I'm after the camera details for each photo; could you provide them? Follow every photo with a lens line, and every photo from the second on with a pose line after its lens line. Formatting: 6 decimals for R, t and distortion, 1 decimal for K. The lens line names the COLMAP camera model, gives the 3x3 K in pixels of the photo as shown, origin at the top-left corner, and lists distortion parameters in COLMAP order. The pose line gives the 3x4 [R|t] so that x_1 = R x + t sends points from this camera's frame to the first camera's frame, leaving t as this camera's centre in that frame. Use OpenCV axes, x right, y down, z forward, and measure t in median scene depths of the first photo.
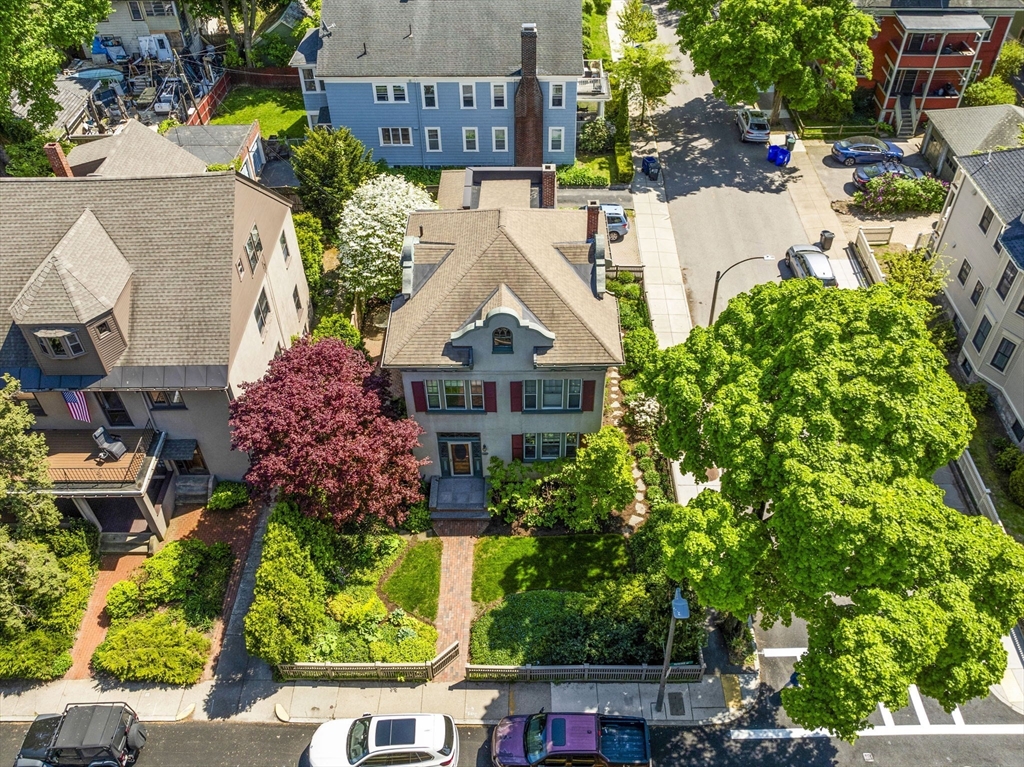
lens RADIAL K [[842.9, 0, 517.1], [0, 842.9, 383.5], [0, 0, 1]] dist [-0.048504, -0.001941]
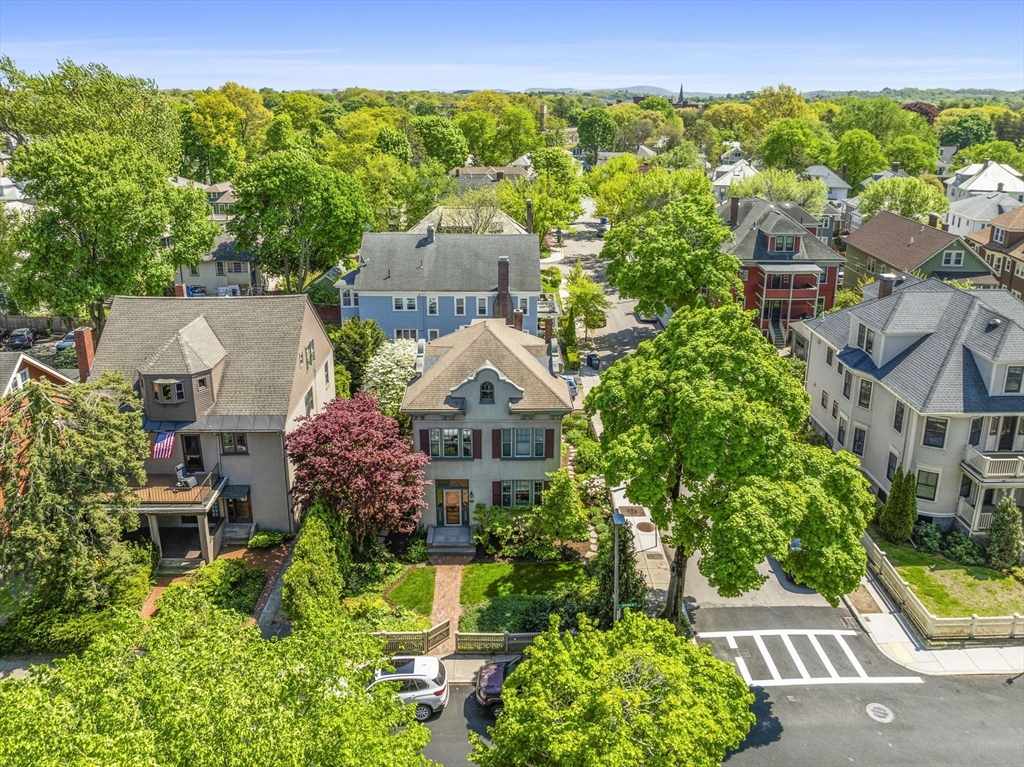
lens RADIAL K [[760.4, 0, 513.3], [0, 760.4, 320.5], [0, 0, 1]] dist [-0.031698, -0.068502]
pose [[0.999542, 0.004108, 0.029998, -0.010865], [0.010565, 0.881158, -0.472705, 0.408528], [-0.028375, 0.472805, 0.880710, -0.167506]]
